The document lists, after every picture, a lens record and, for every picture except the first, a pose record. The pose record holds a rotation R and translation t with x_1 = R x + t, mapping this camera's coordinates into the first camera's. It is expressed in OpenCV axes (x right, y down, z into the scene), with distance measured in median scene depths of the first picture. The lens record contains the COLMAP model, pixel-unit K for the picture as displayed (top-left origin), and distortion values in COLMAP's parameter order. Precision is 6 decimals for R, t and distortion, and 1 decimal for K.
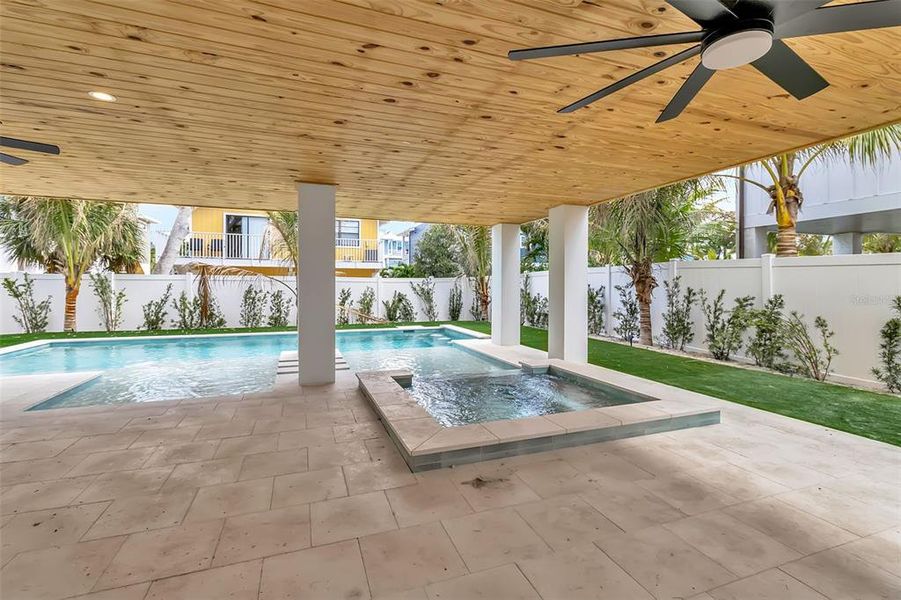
lens RADIAL K [[414.3, 0, 452.7], [0, 414.3, 285.1], [0, 0, 1]] dist [0.004840, 0.000518]
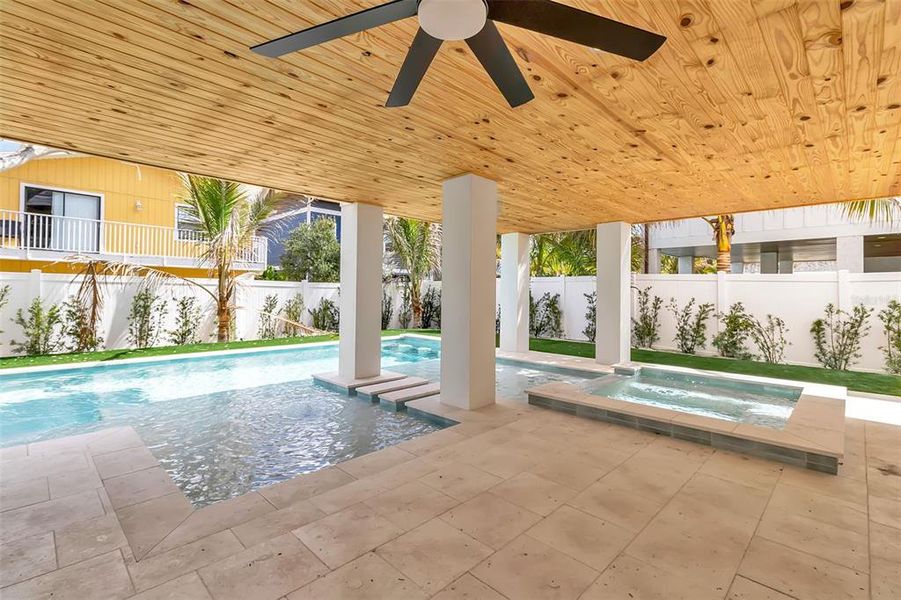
lens RADIAL K [[414.3, 0, 453.0], [0, 414.3, 288.8], [0, 0, 1]] dist [0.004840, 0.000518]
pose [[0.902384, 0.011386, 0.430783, -0.360543], [-0.009333, 0.999933, -0.006878, -0.001383], [-0.430832, 0.002186, 0.902429, 0.115990]]
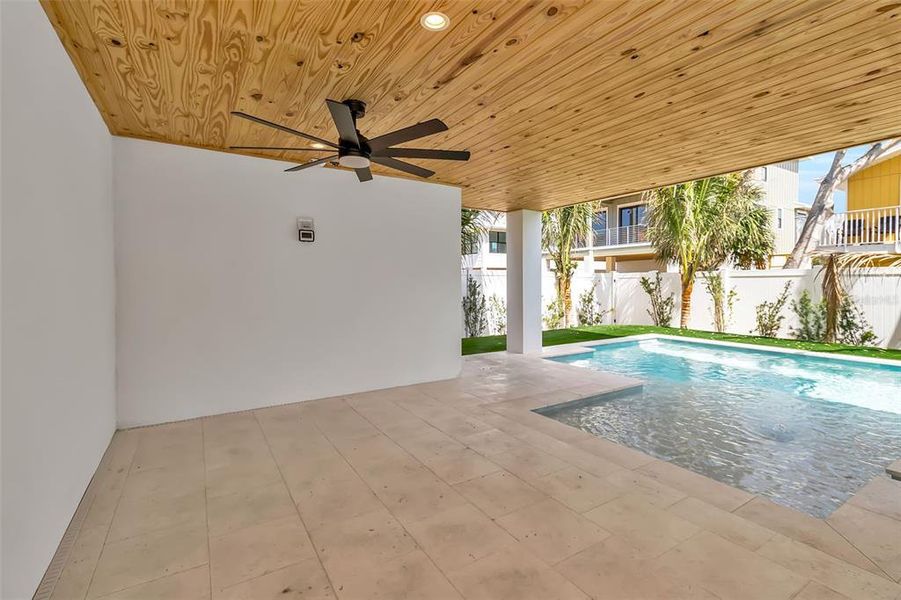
lens RADIAL K [[414.3, 0, 451.2], [0, 414.3, 288.6], [0, 0, 1]] dist [0.004840, 0.000518]
pose [[0.199865, 0.011069, -0.979761, -0.033468], [0.005098, 0.999911, 0.012336, -0.000927], [0.979810, -0.007461, 0.199791, 0.228538]]
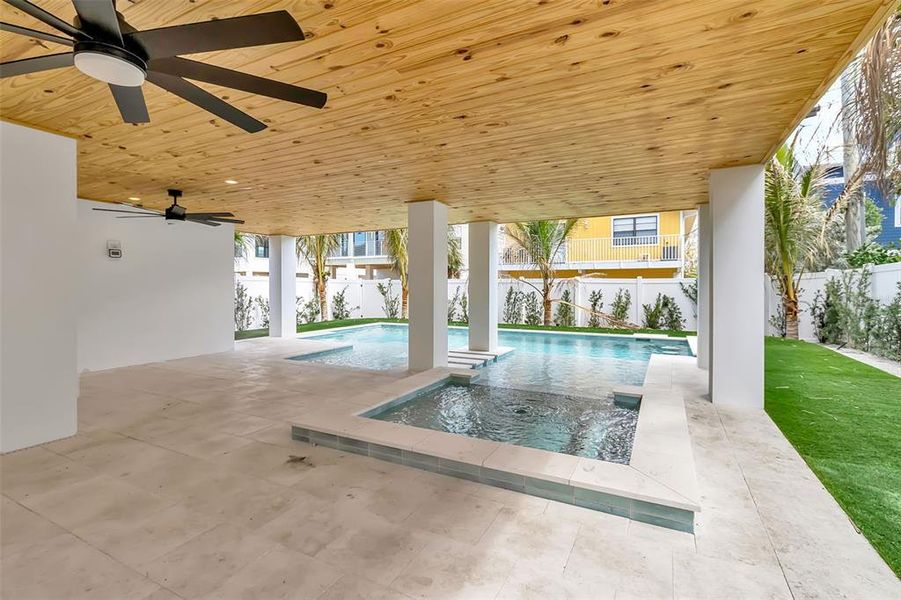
lens RADIAL K [[414.3, 0, 453.0], [0, 414.3, 287.3], [0, 0, 1]] dist [0.004840, 0.000518]
pose [[0.672846, -0.000259, -0.739783, 0.288306], [0.001741, 0.999998, 0.001233, -0.000742], [0.739781, -0.002118, 0.672845, 0.130706]]
